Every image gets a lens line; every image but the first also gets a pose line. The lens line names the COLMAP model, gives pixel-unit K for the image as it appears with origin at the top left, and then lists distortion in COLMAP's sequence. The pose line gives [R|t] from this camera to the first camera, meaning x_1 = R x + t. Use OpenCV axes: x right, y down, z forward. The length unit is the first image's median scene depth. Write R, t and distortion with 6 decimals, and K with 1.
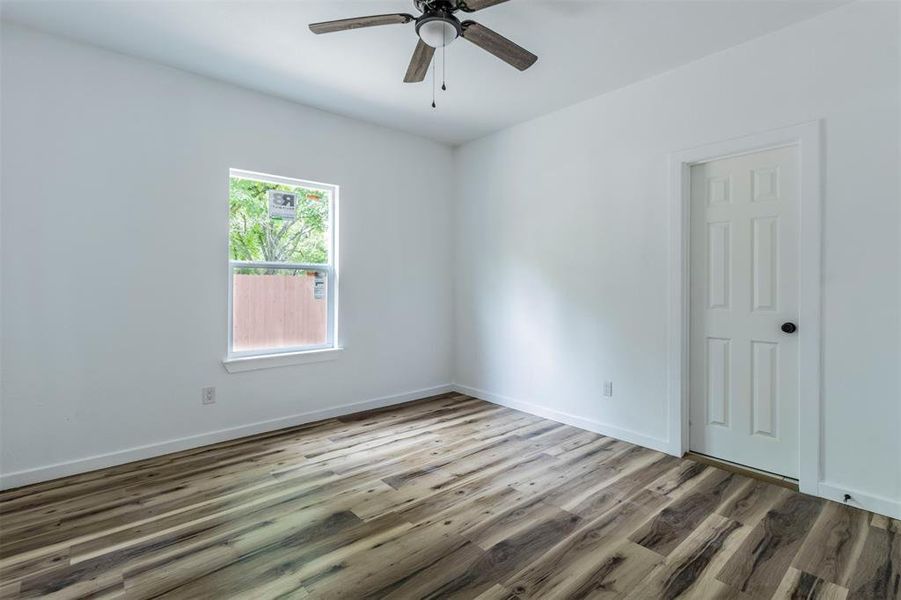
lens RADIAL K [[422.8, 0, 446.7], [0, 422.8, 286.7], [0, 0, 1]] dist [-0.001383, -0.000264]
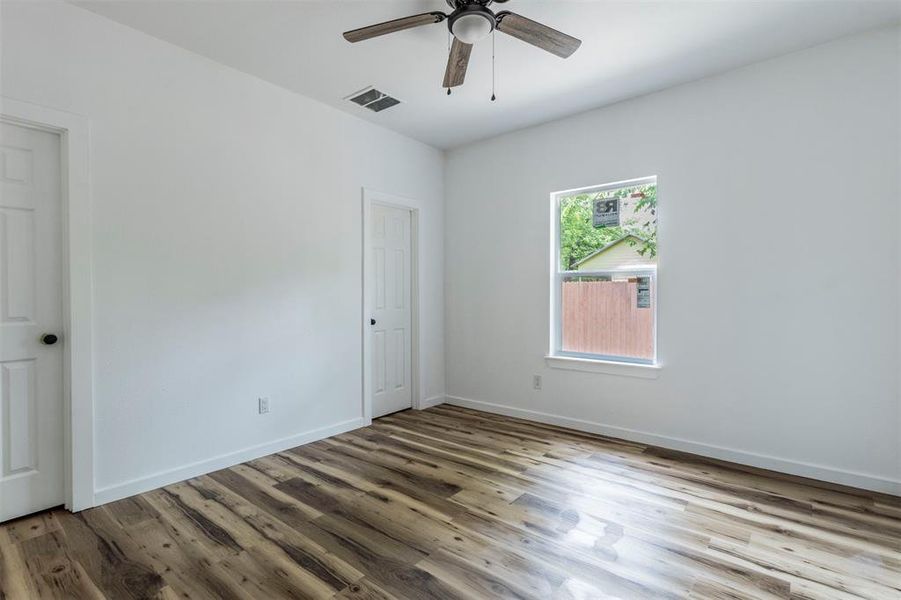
lens RADIAL K [[433.7, 0, 455.7], [0, 433.7, 296.2], [0, 0, 1]] dist [0.000119, 0.000097]
pose [[0.172096, 0.004047, -0.985072, 0.866191], [0.002301, 0.999987, 0.004510, -0.000304], [0.985077, -0.003043, 0.172085, 0.732904]]
